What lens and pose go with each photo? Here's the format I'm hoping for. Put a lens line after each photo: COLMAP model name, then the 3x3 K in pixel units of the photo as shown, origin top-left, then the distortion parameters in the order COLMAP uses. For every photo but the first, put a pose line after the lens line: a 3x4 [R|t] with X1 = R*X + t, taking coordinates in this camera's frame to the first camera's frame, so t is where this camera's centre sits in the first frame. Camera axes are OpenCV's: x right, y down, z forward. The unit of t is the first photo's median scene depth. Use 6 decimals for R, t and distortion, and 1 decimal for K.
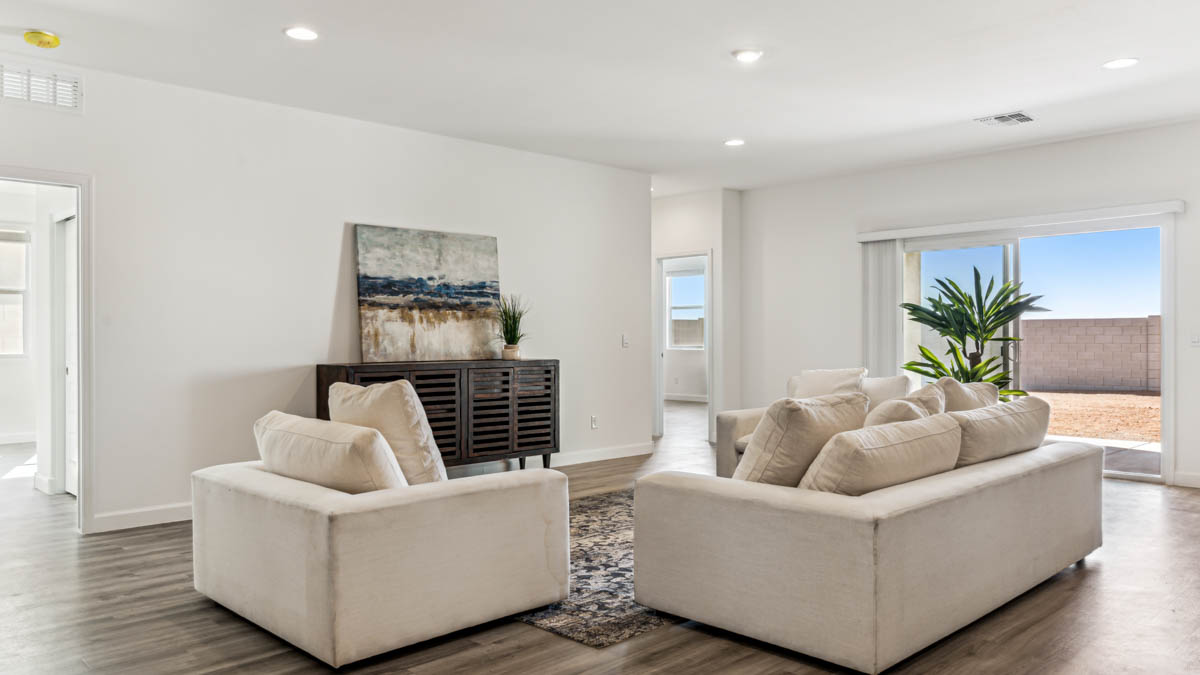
lens RADIAL K [[904.0, 0, 603.2], [0, 904.0, 338.3], [0, 0, 1]] dist [0.033030, -0.002664]
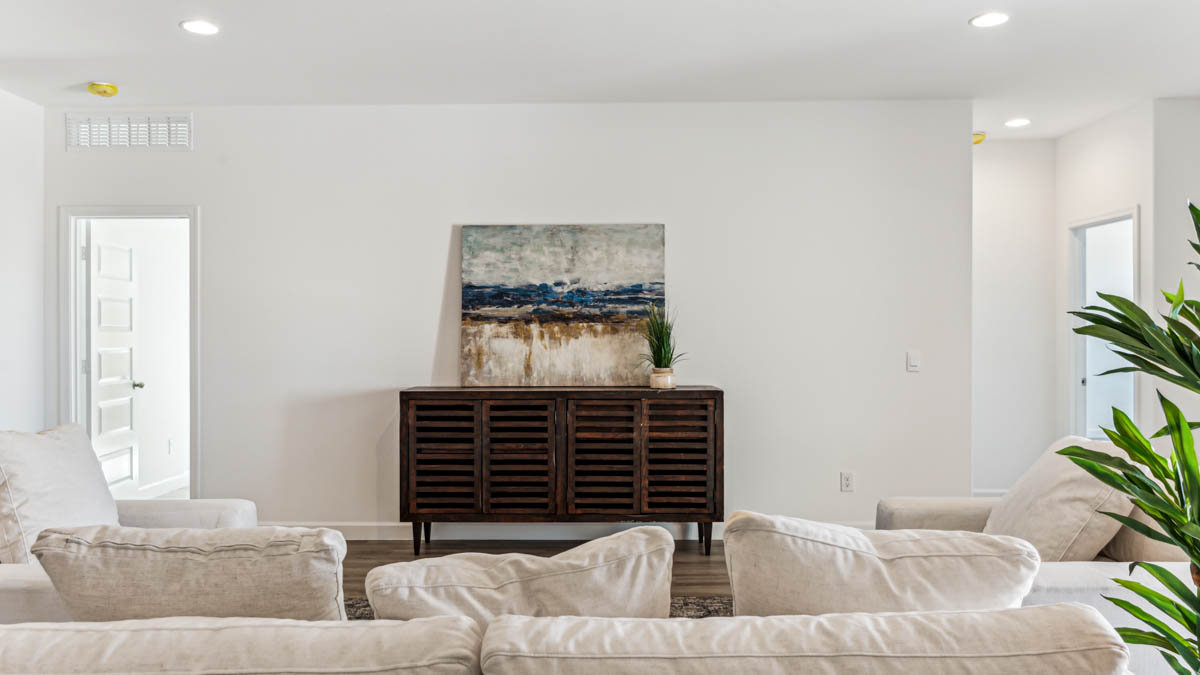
lens RADIAL K [[904.0, 0, 589.6], [0, 904.0, 330.4], [0, 0, 1]] dist [0.033030, -0.002664]
pose [[0.691790, -0.001830, -0.722097, 0.408782], [0.000660, 0.999998, -0.001901, -0.023052], [0.722099, 0.000838, 0.691790, 0.460556]]
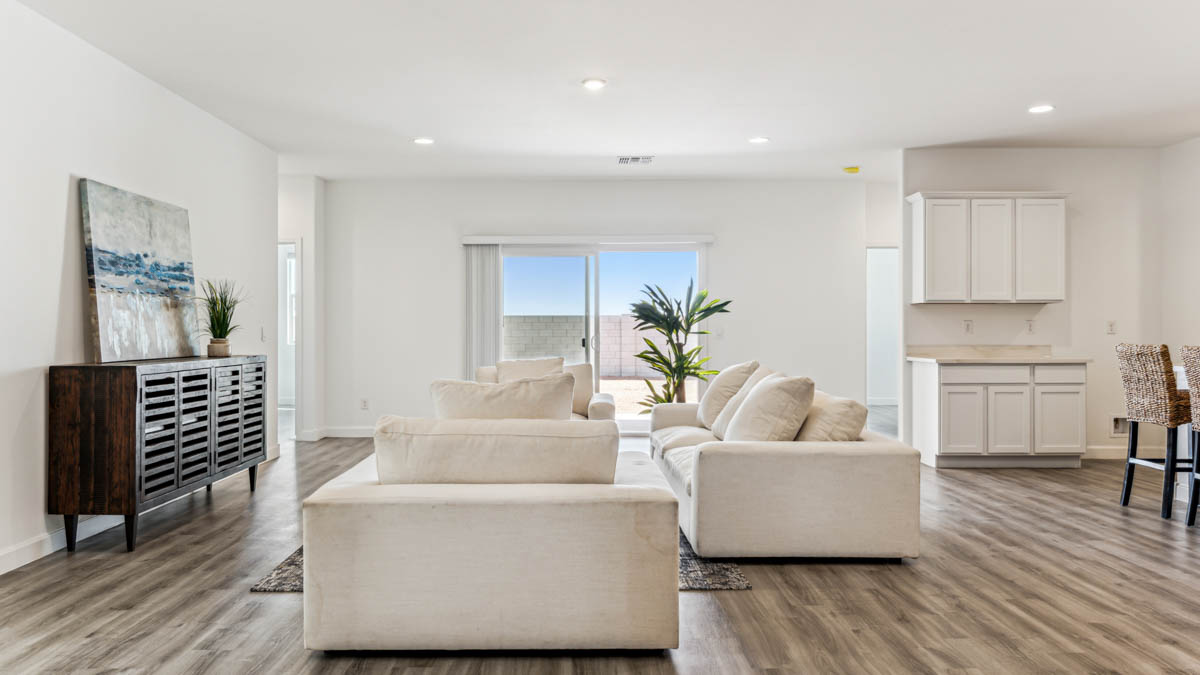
lens RADIAL K [[904.0, 0, 599.1], [0, 904.0, 331.2], [0, 0, 1]] dist [0.033030, -0.002664]
pose [[0.680774, 0.001138, 0.732493, -0.503663], [-0.000448, 0.999999, -0.001137, 0.000905], [-0.732493, 0.000446, 0.680774, 0.163494]]
